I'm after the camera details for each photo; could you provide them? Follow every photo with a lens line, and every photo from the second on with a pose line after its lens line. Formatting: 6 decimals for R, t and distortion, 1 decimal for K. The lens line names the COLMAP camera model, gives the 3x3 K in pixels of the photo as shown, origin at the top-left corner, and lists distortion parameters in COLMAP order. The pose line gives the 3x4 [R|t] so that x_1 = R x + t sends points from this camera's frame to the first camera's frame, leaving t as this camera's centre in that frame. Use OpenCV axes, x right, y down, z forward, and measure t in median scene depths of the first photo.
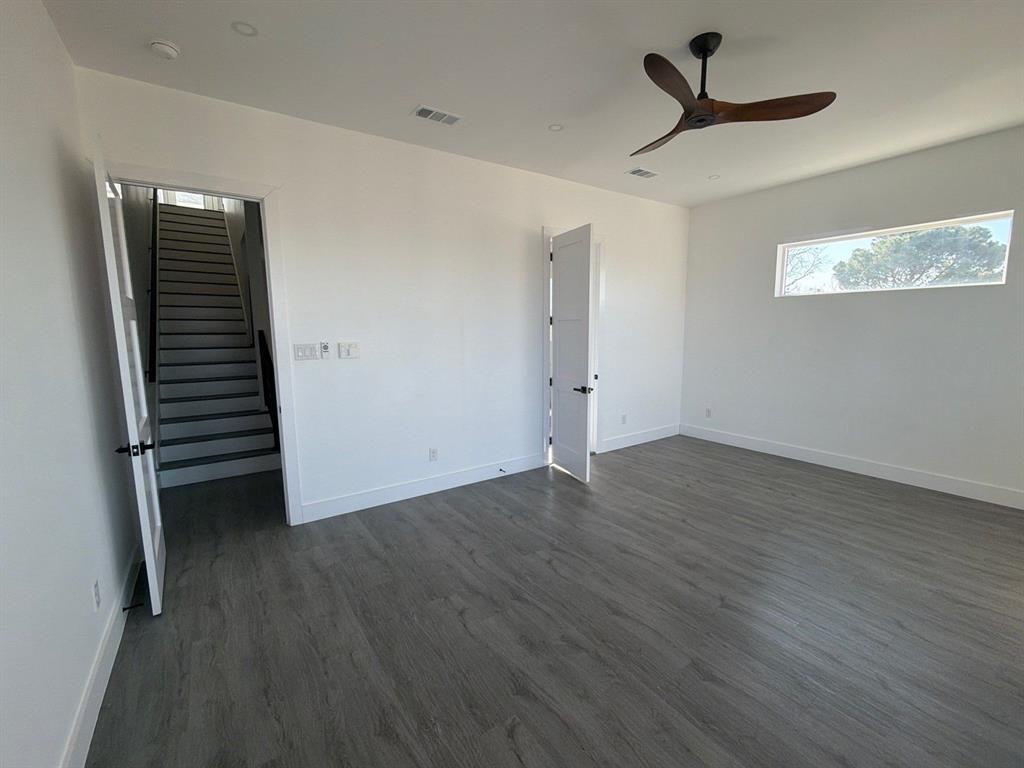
lens RADIAL K [[443.7, 0, 513.7], [0, 443.7, 386.0], [0, 0, 1]] dist [0.002455, -0.000421]
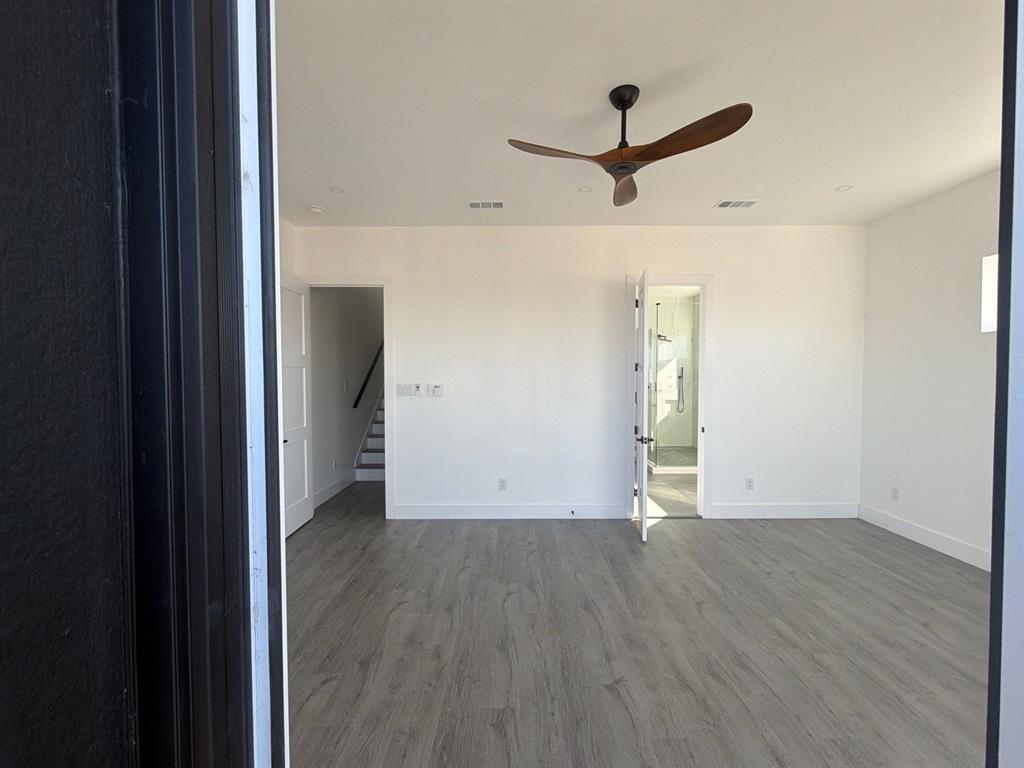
lens RADIAL K [[443.7, 0, 510.1], [0, 443.7, 384.4], [0, 0, 1]] dist [0.002455, -0.000421]
pose [[0.823675, 0.022188, -0.566629, 0.532660], [-0.081714, 0.993449, -0.079882, -0.011245], [0.561144, 0.112098, 0.820092, 0.063025]]
